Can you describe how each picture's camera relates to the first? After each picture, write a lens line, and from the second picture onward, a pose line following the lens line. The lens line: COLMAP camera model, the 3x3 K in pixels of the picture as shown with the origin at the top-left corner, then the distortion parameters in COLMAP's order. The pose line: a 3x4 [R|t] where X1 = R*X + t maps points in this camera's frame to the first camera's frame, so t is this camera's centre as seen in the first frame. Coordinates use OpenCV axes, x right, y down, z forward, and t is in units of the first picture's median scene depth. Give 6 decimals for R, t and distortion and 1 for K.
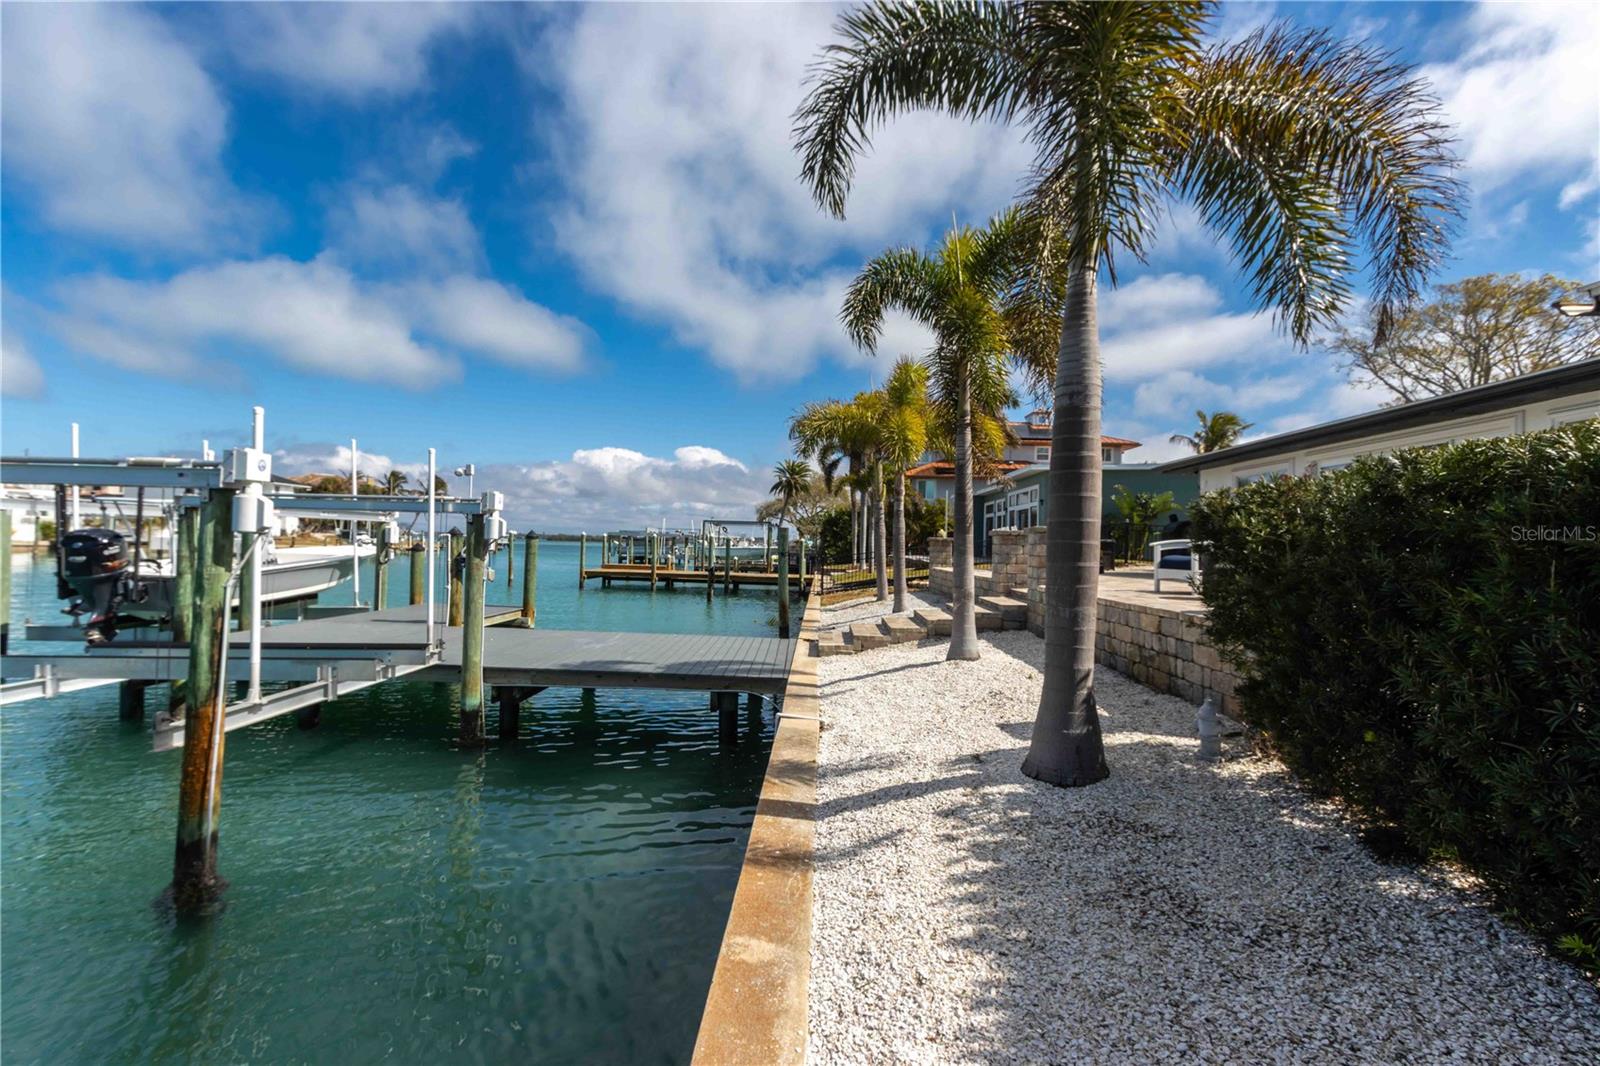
lens RADIAL K [[738.3, 0, 777.3], [0, 738.3, 519.5], [0, 0, 1]] dist [0.004010, -0.002646]
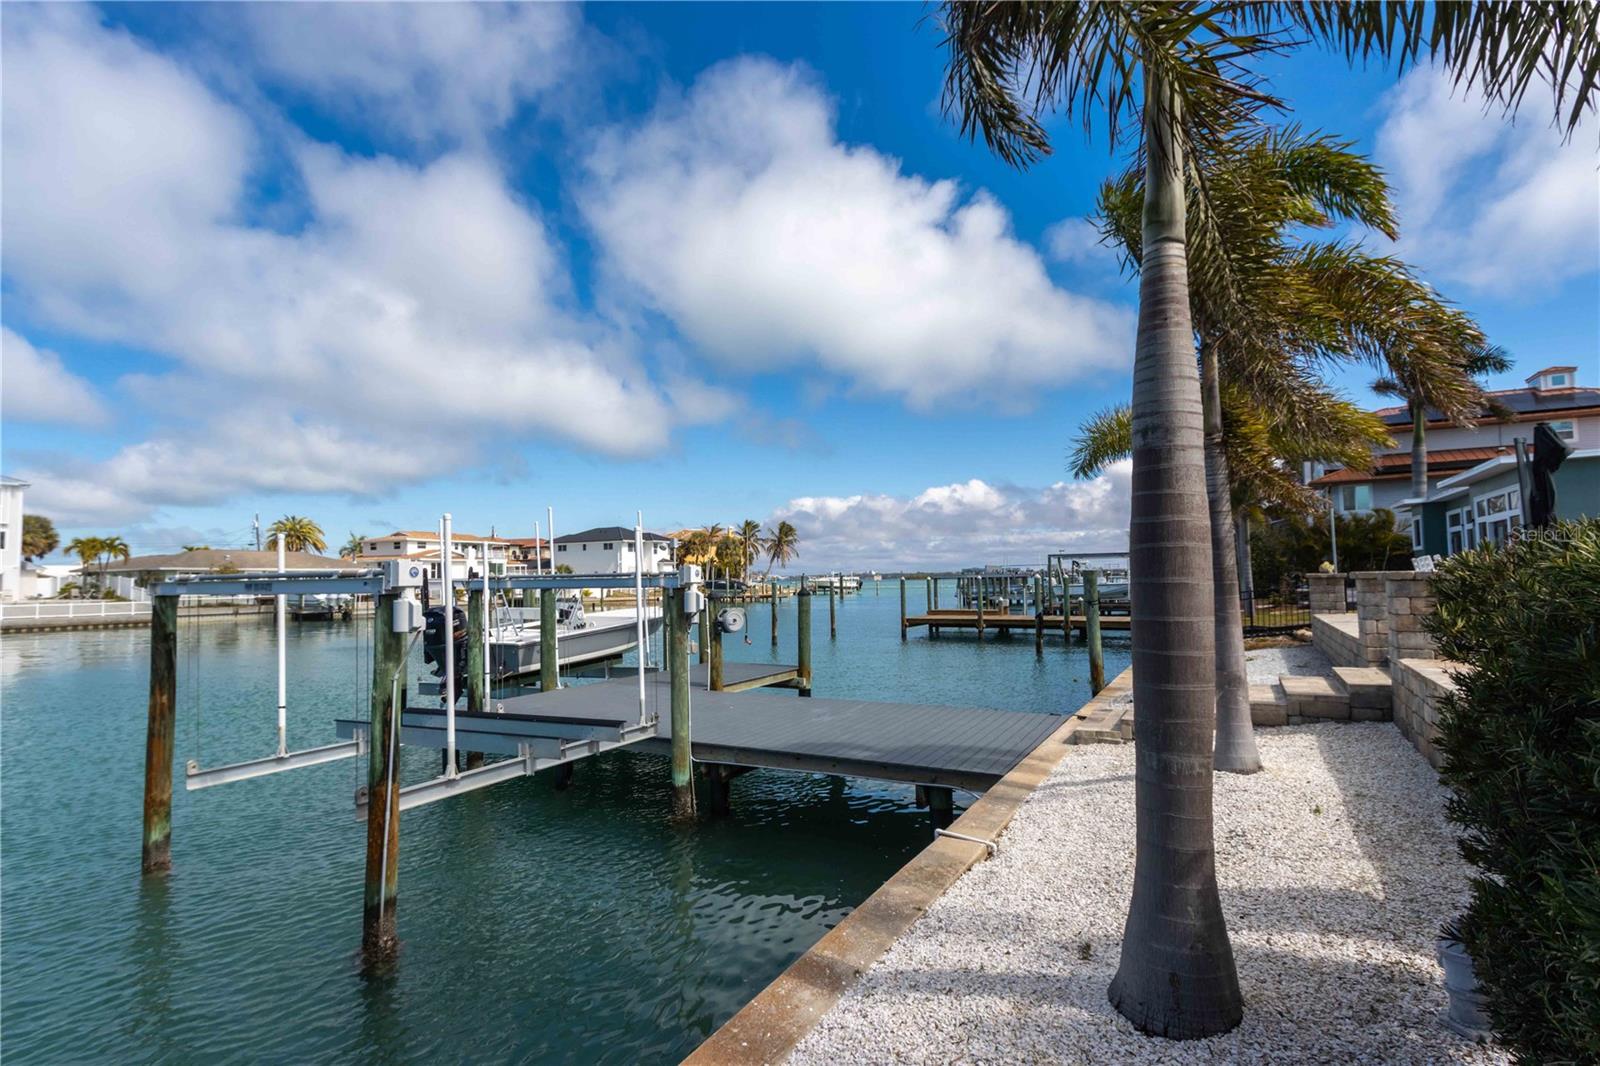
lens RADIAL K [[790.9, 0, 773.1], [0, 790.9, 524.7], [0, 0, 1]] dist [0.002541, 0.000721]
pose [[0.891500, -0.071638, -0.447320, 0.186494], [0.054754, 0.997218, -0.050580, -0.029843], [0.449699, 0.020600, 0.892943, 0.091799]]
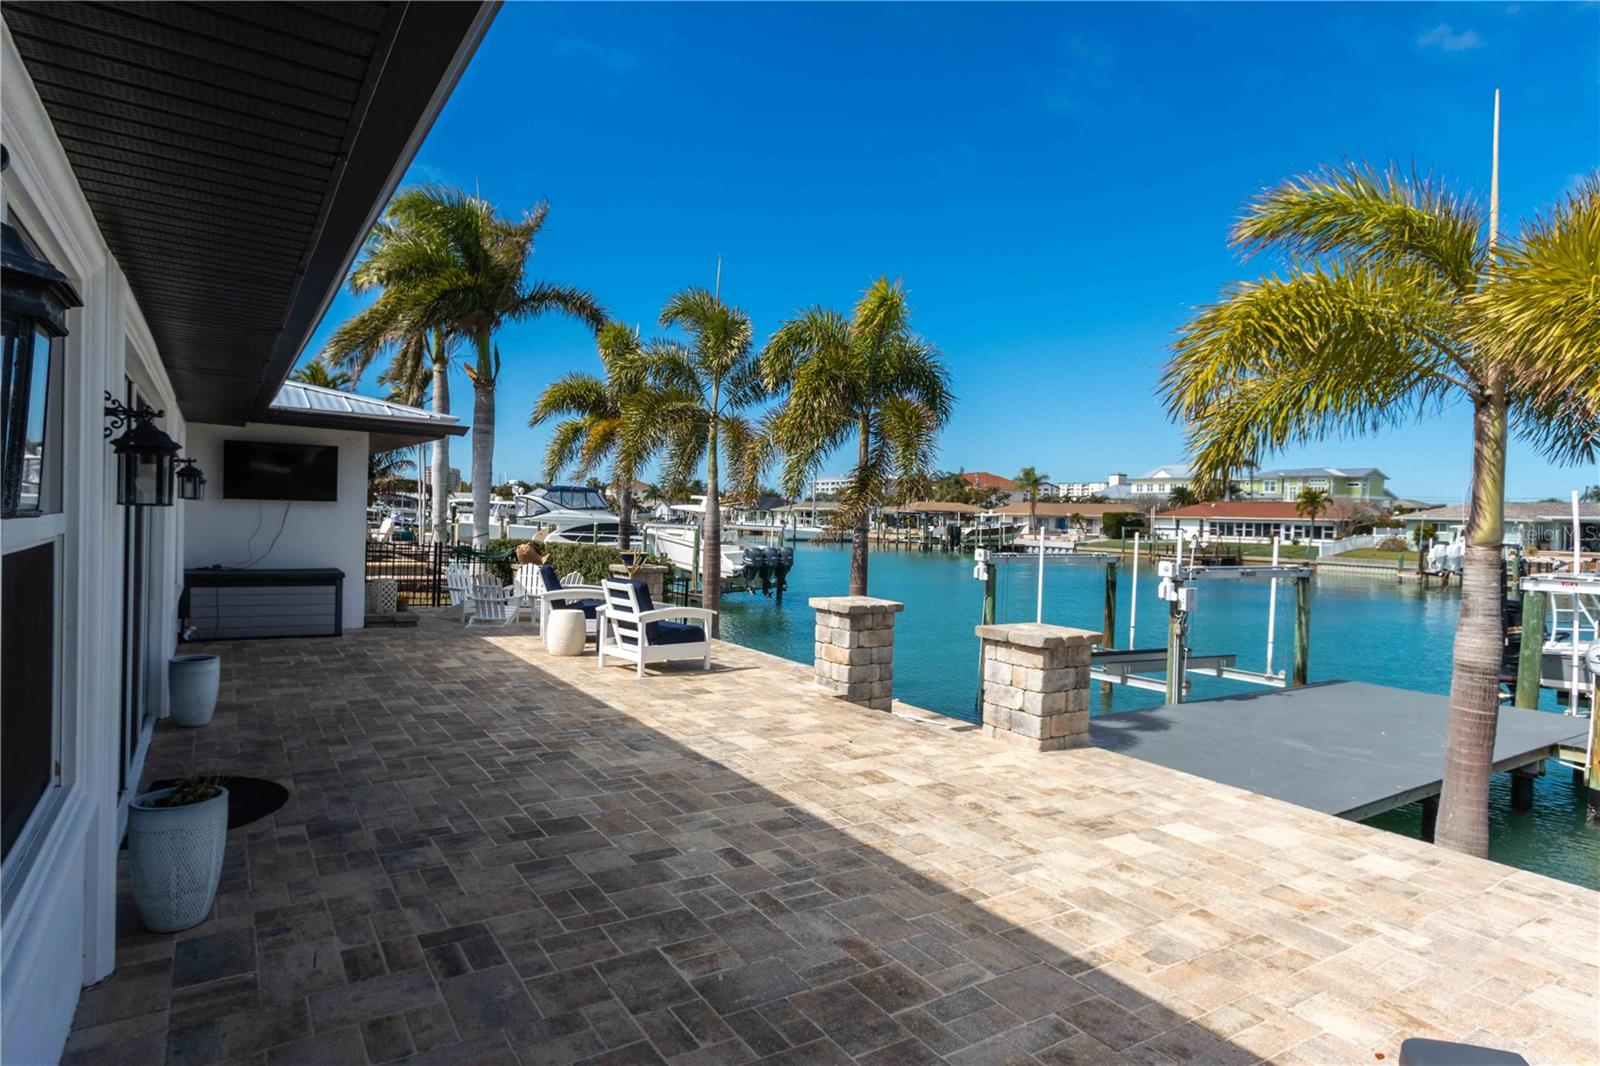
lens RADIAL K [[875.1, 0, 769.0], [0, 875.1, 531.8], [0, 0, 1]] dist [0.002914, 0.002328]
pose [[-0.815306, -0.037456, -0.577817, 0.969213], [-0.028641, 0.999293, -0.024364, -0.031545], [0.578321, -0.003315, -0.815802, 1.730730]]
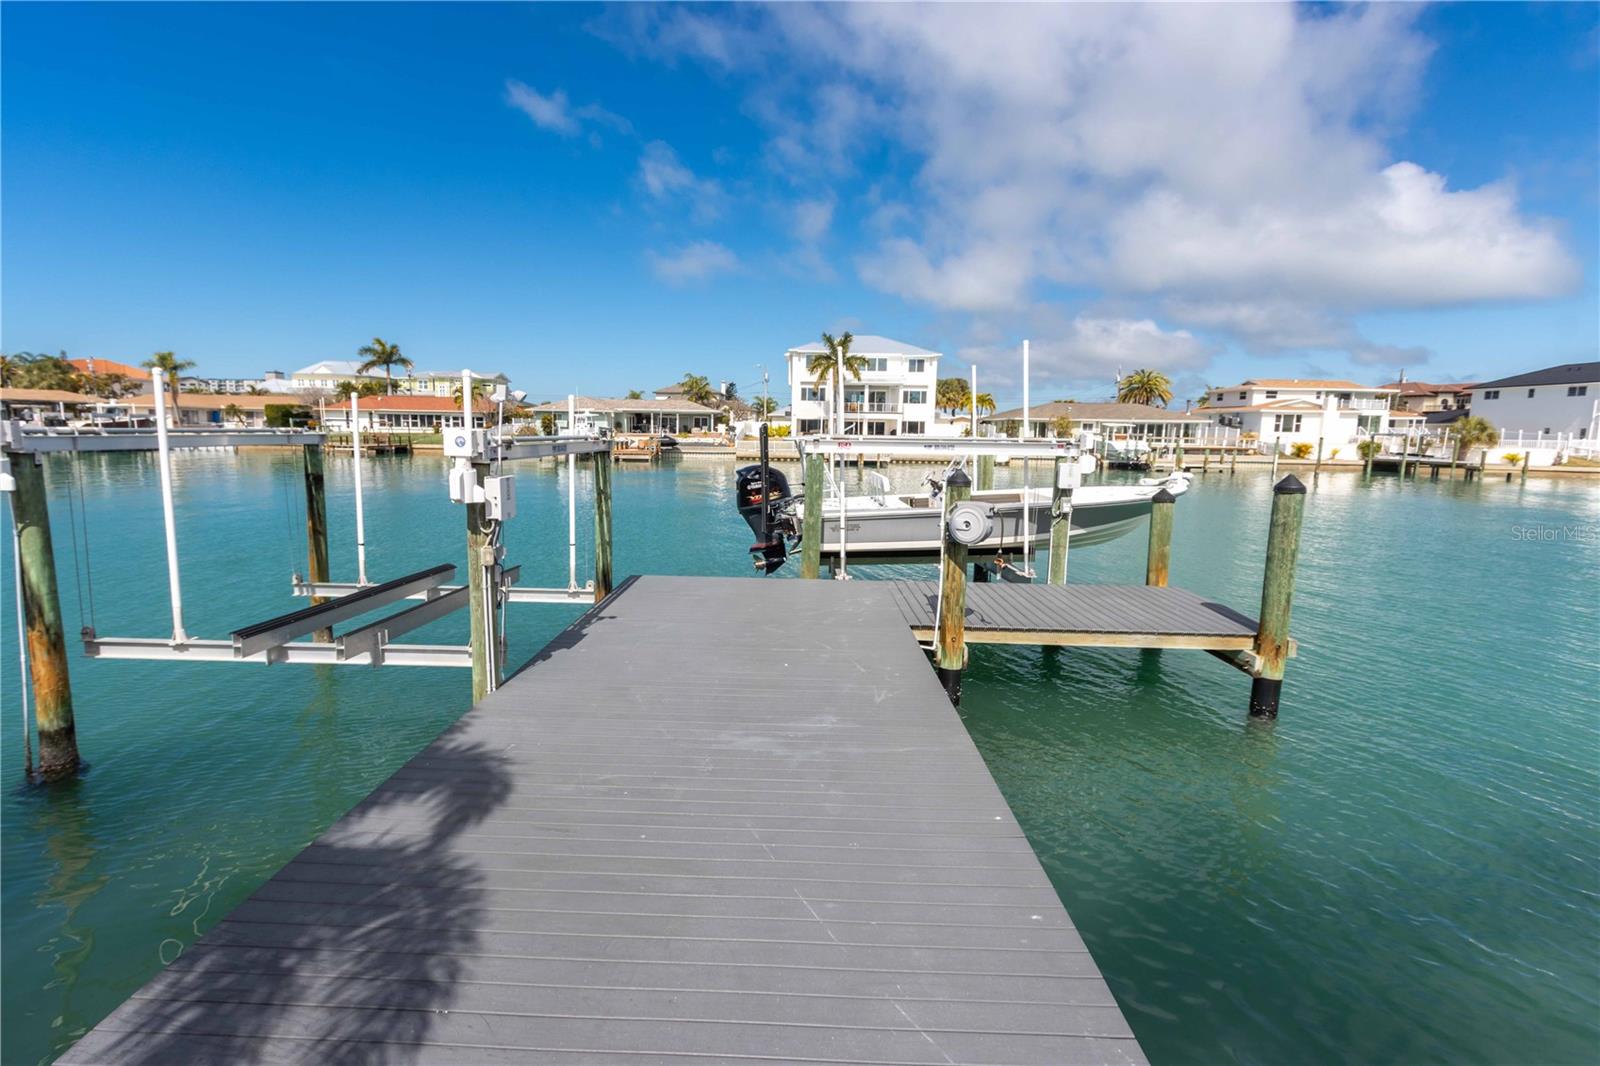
lens RADIAL K [[738.3, 0, 765.9], [0, 738.3, 519.1], [0, 0, 1]] dist [0.004010, -0.002646]
pose [[0.003231, 0.094026, -0.995564, 0.239699], [0.018987, 0.995384, 0.094071, -0.013348], [0.999815, -0.019206, 0.001431, 1.200448]]
